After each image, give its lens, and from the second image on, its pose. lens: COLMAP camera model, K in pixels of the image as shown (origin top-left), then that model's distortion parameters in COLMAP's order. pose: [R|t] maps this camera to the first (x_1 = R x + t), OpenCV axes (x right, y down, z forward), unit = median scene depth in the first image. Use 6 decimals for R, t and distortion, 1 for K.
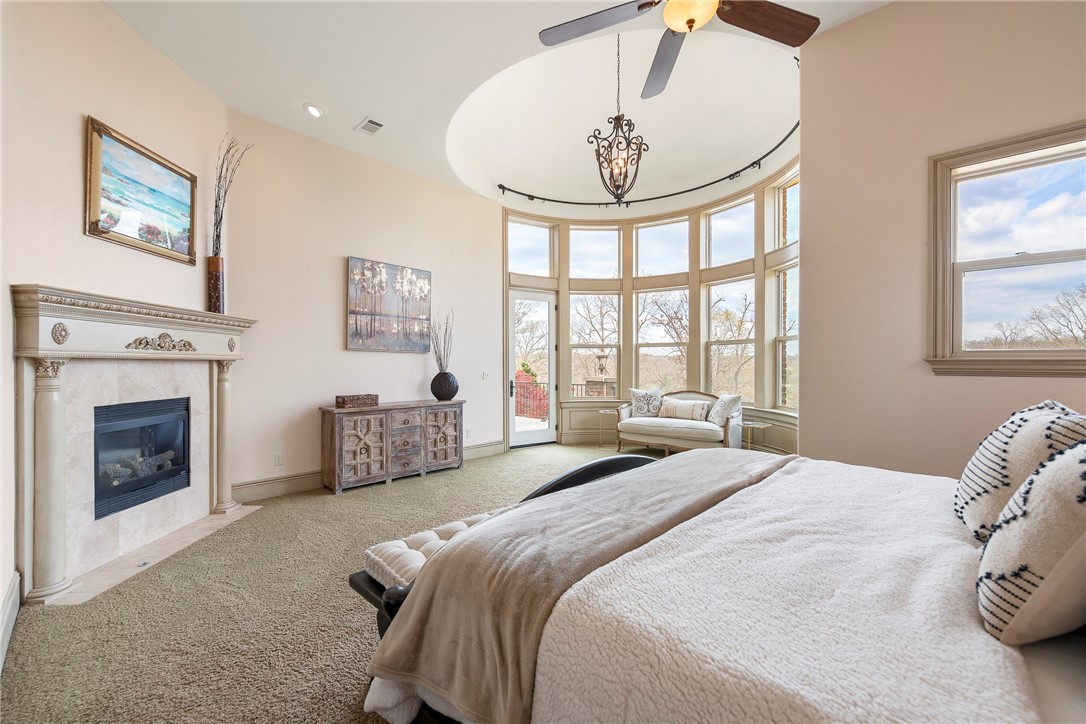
lens RADIAL K [[437.4, 0, 543.5], [0, 437.4, 363.7], [0, 0, 1]] dist [-0.002389, -0.000939]
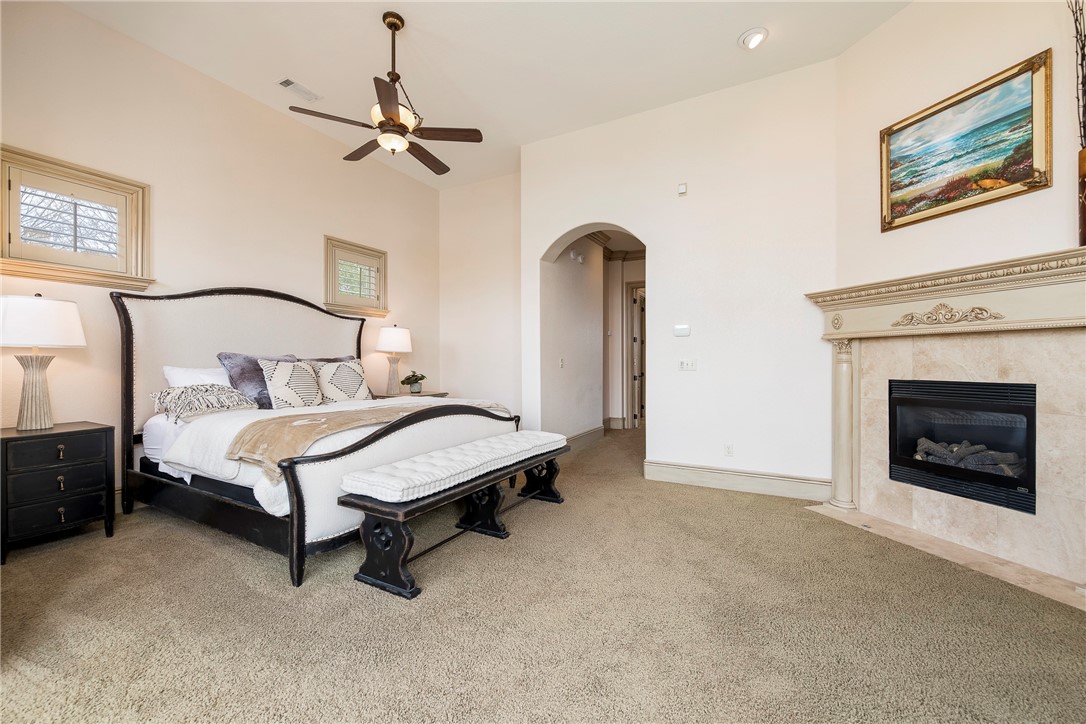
lens RADIAL K [[437.4, 0, 543.0], [0, 437.4, 359.8], [0, 0, 1]] dist [-0.002389, -0.000939]
pose [[-0.964383, 0.004248, -0.264474, 0.131236], [0.005103, 0.999984, -0.002546, 0.041053], [0.264459, -0.003805, -0.964389, 1.679890]]
